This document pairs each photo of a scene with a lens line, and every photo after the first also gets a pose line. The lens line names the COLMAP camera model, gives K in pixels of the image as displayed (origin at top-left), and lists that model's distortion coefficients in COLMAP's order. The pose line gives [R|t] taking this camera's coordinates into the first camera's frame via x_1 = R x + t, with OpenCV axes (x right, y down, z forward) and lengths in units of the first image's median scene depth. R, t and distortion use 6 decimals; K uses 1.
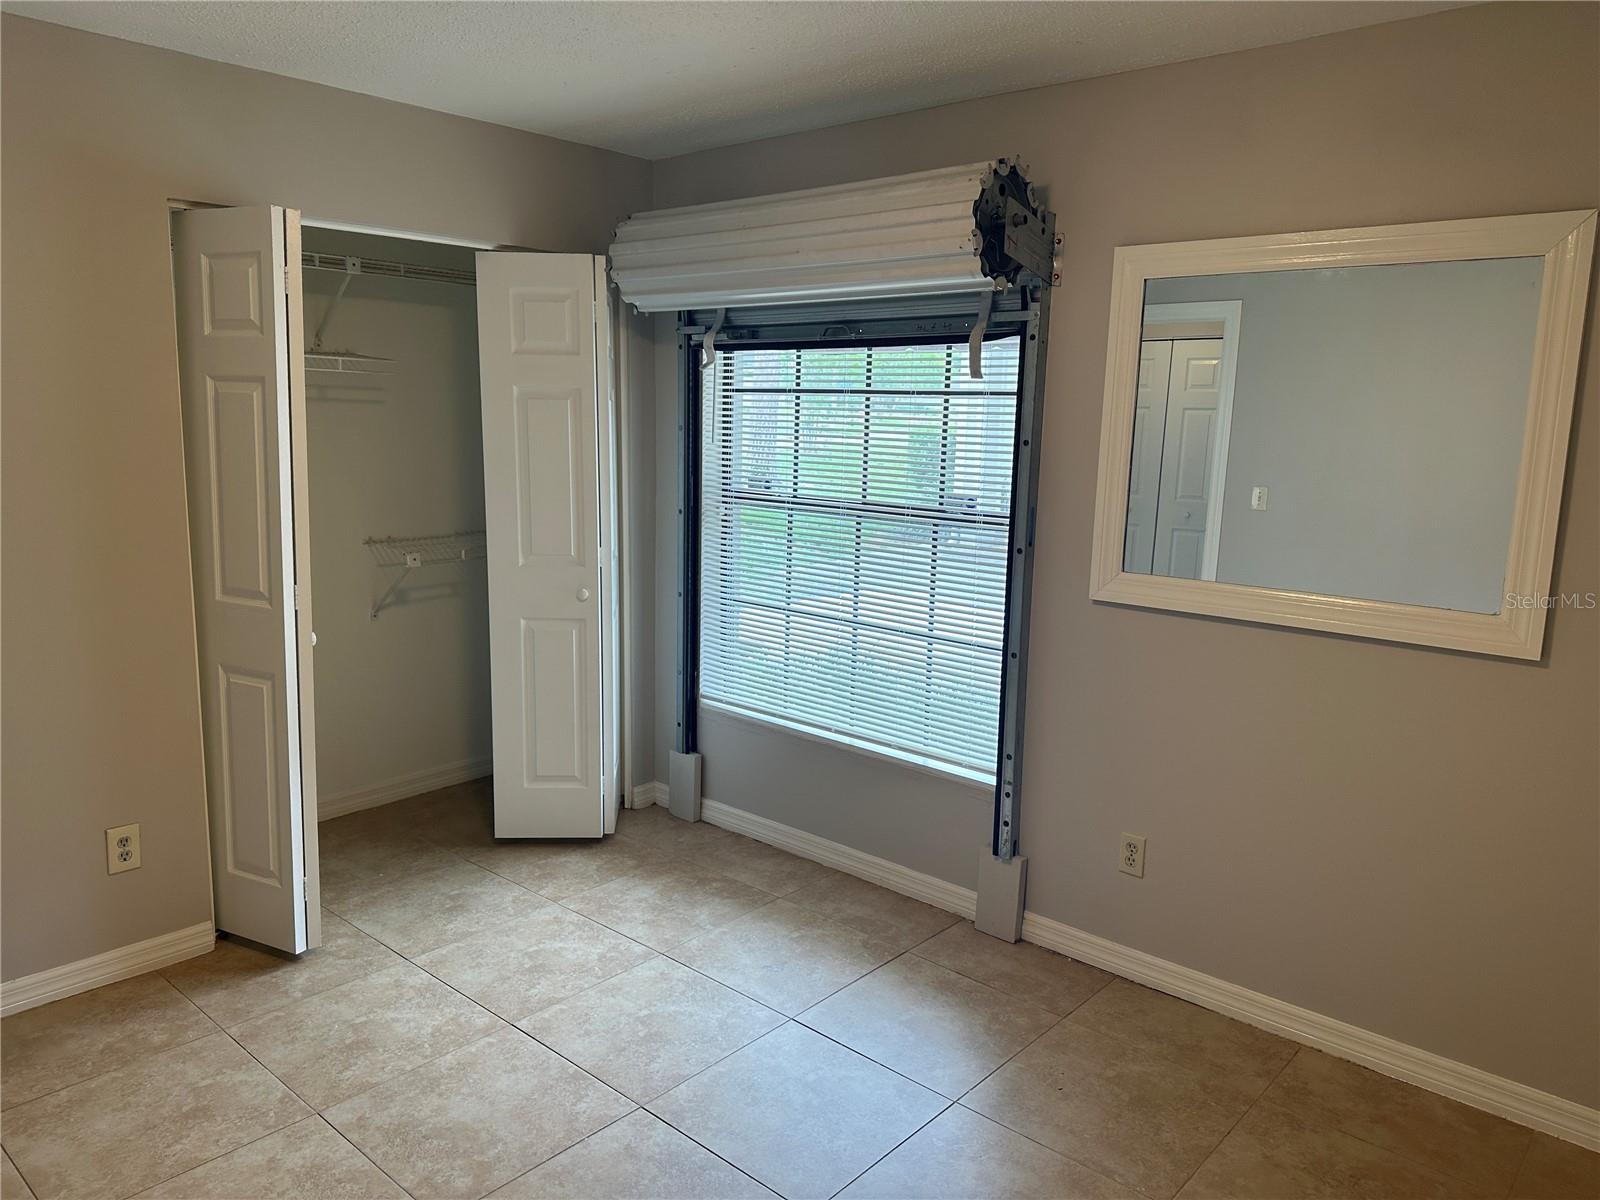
lens RADIAL K [[1126.5, 0, 796.0], [0, 1126.5, 593.9], [0, 0, 1]] dist [0.051766, -0.056033]
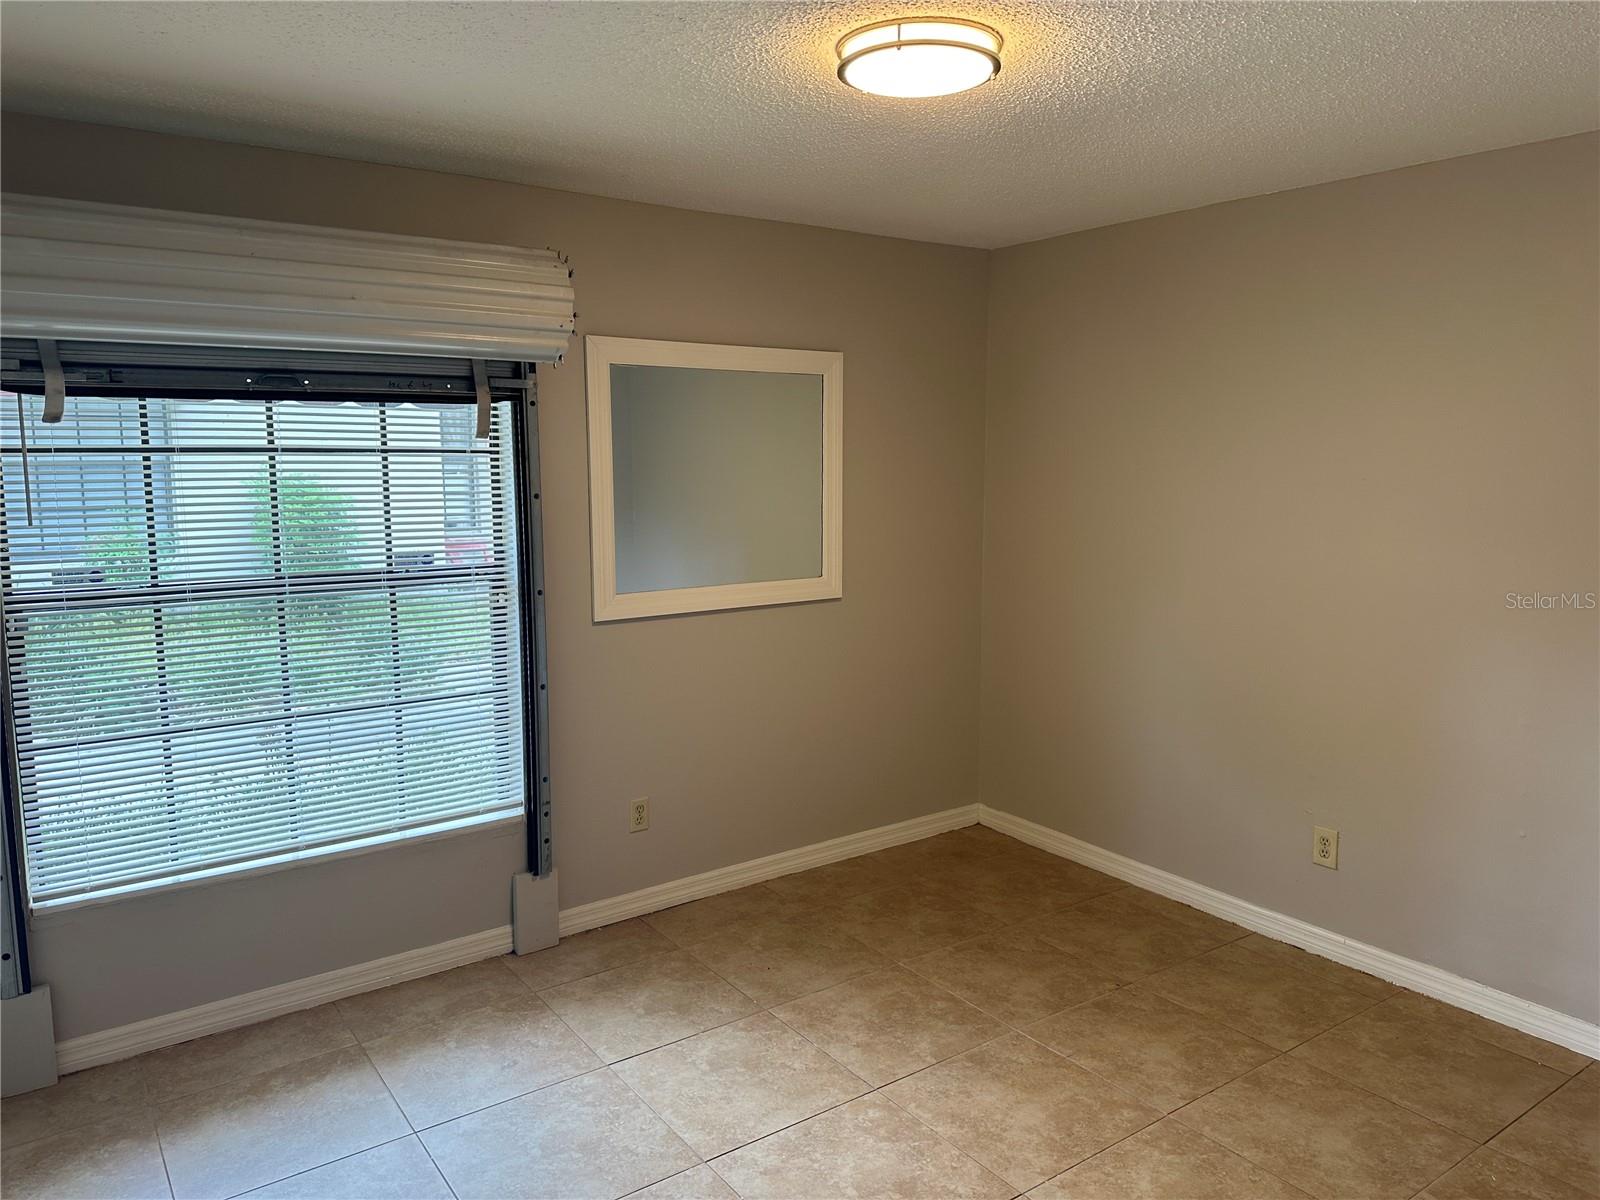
lens RADIAL K [[1126.5, 0, 792.1], [0, 1126.5, 586.6], [0, 0, 1]] dist [0.051766, -0.056033]
pose [[0.217829, -0.130852, 0.967175, -0.755607], [0.176016, 0.979990, 0.092943, -0.093114], [-0.959984, 0.149993, 0.236502, 0.453619]]
